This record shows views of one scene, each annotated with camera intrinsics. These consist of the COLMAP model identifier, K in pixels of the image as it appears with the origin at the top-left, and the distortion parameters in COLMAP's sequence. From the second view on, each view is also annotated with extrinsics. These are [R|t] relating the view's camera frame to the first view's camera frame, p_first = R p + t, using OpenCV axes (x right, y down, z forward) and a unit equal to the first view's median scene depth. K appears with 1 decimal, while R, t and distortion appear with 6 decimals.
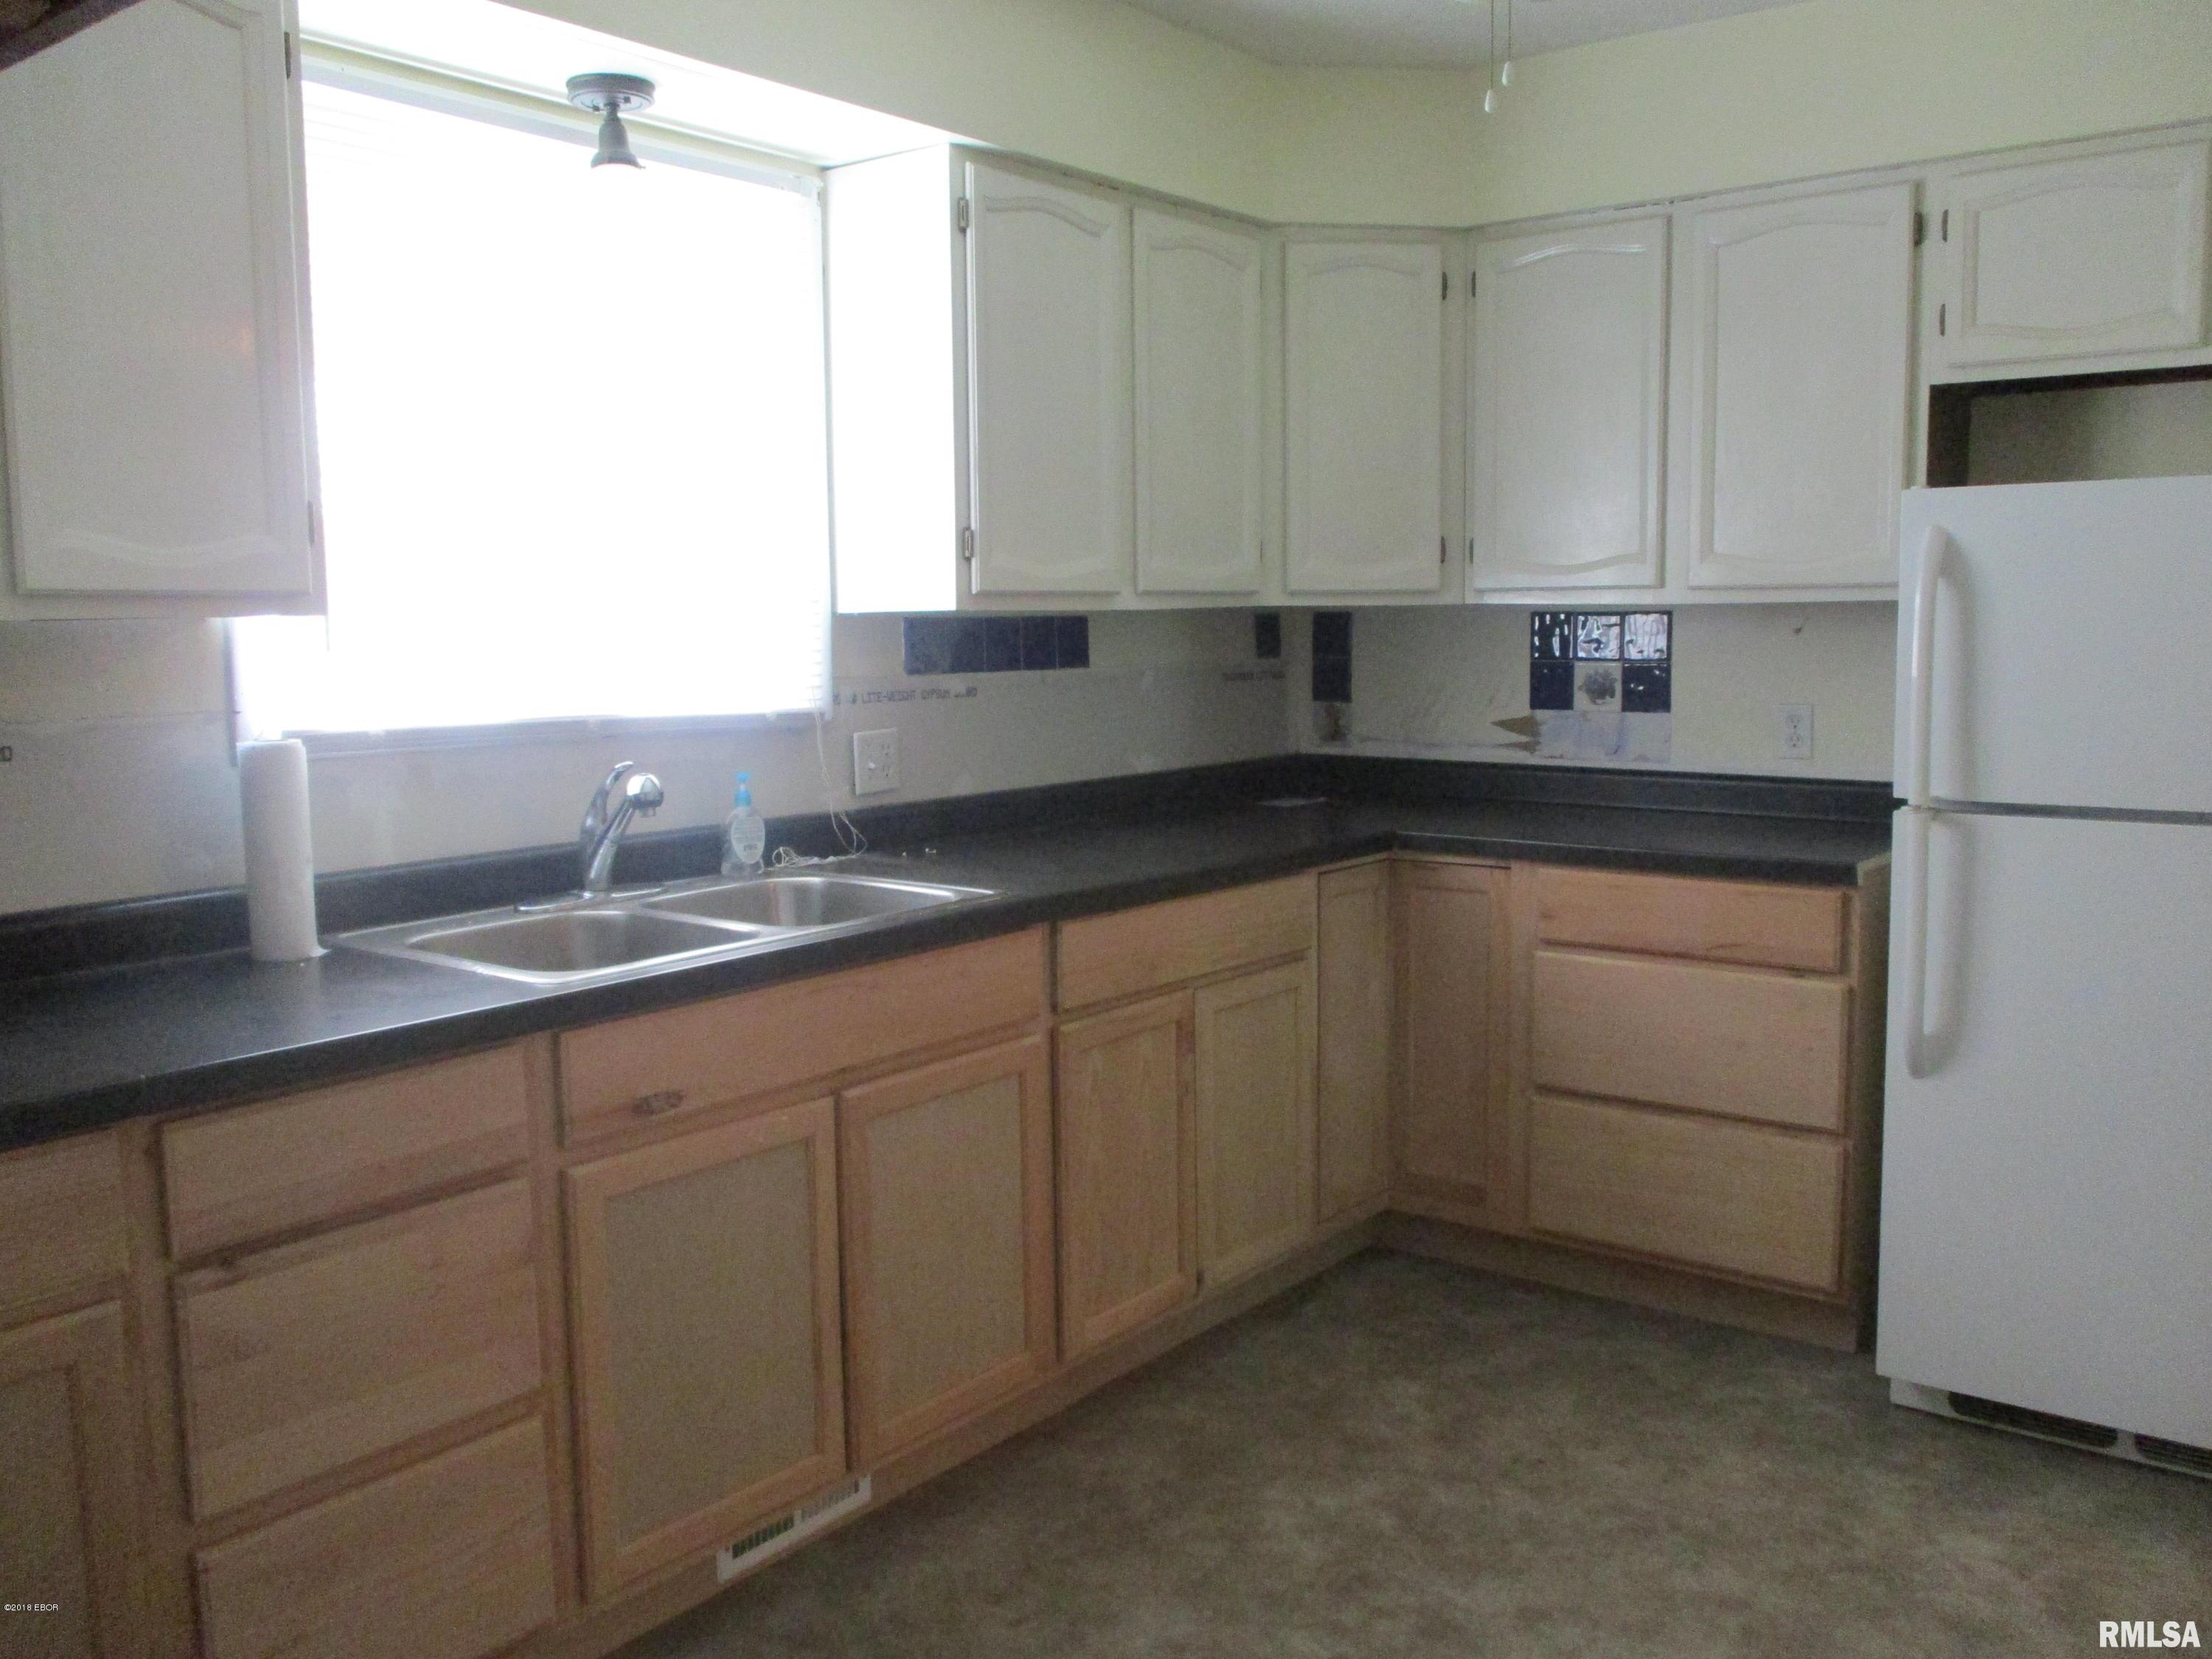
lens RADIAL K [[1854.1, 0, 1112.3], [0, 1854.1, 814.5], [0, 0, 1]] dist [-0.016262, 0.005859]
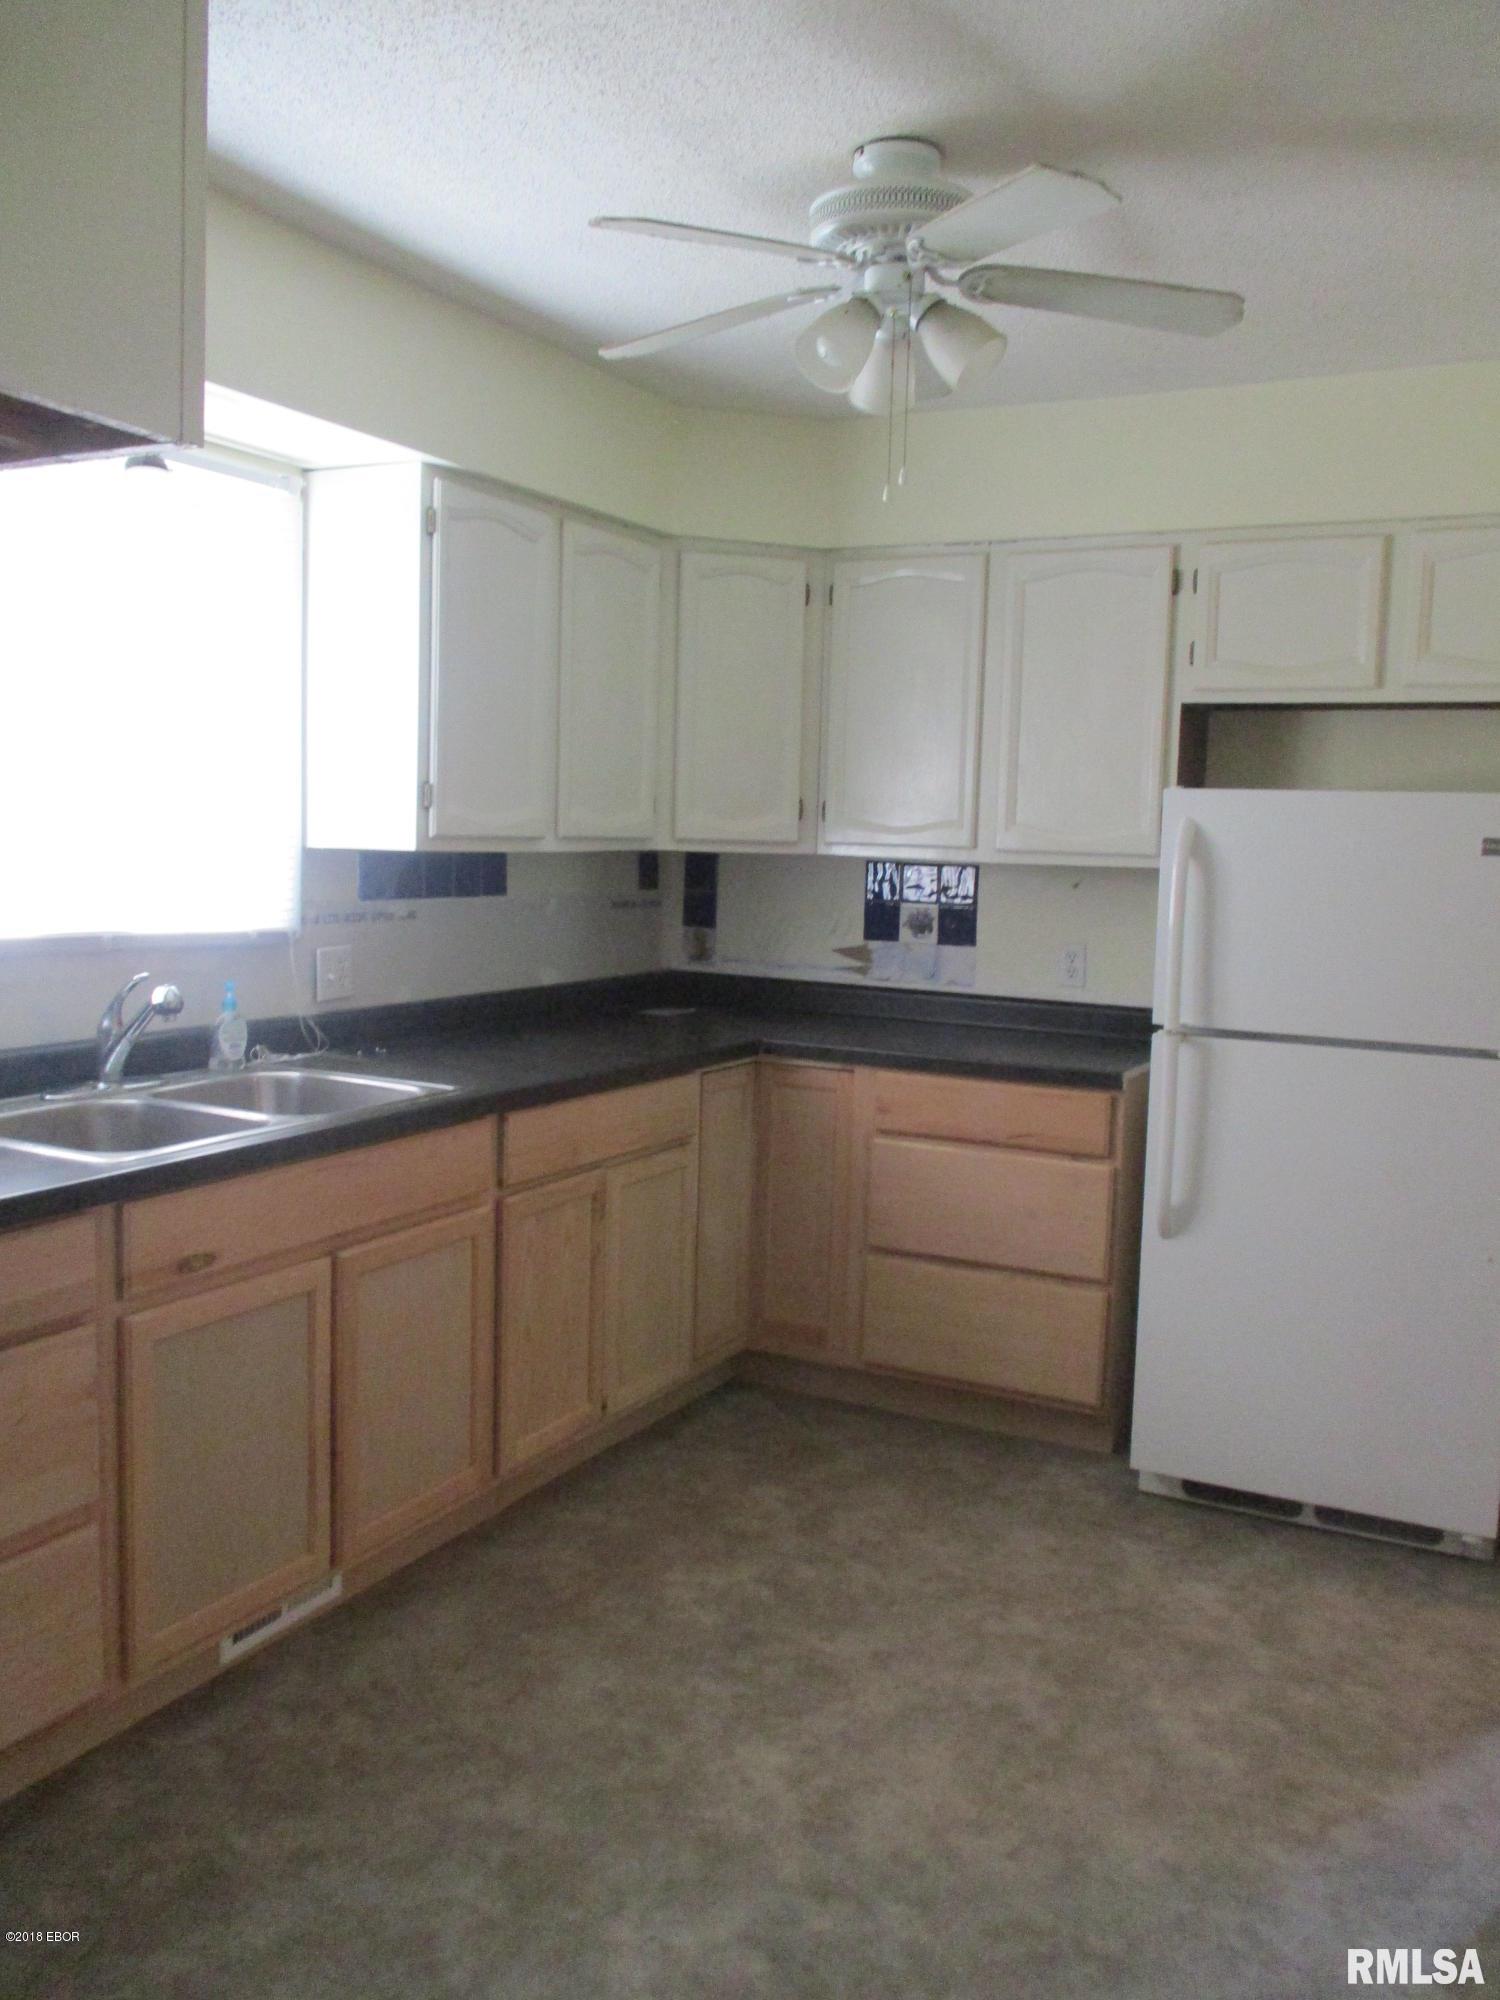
lens RADIAL K [[1676.4, 0, 750.0], [0, 1676.4, 1000.0], [0, 0, 1]] dist [-0.016262, 0.005859]
pose [[0.982551, 0.021873, 0.184704, -0.070410], [-0.021058, 0.999758, -0.006369, -0.011470], [-0.184799, 0.002368, 0.982774, -0.101738]]
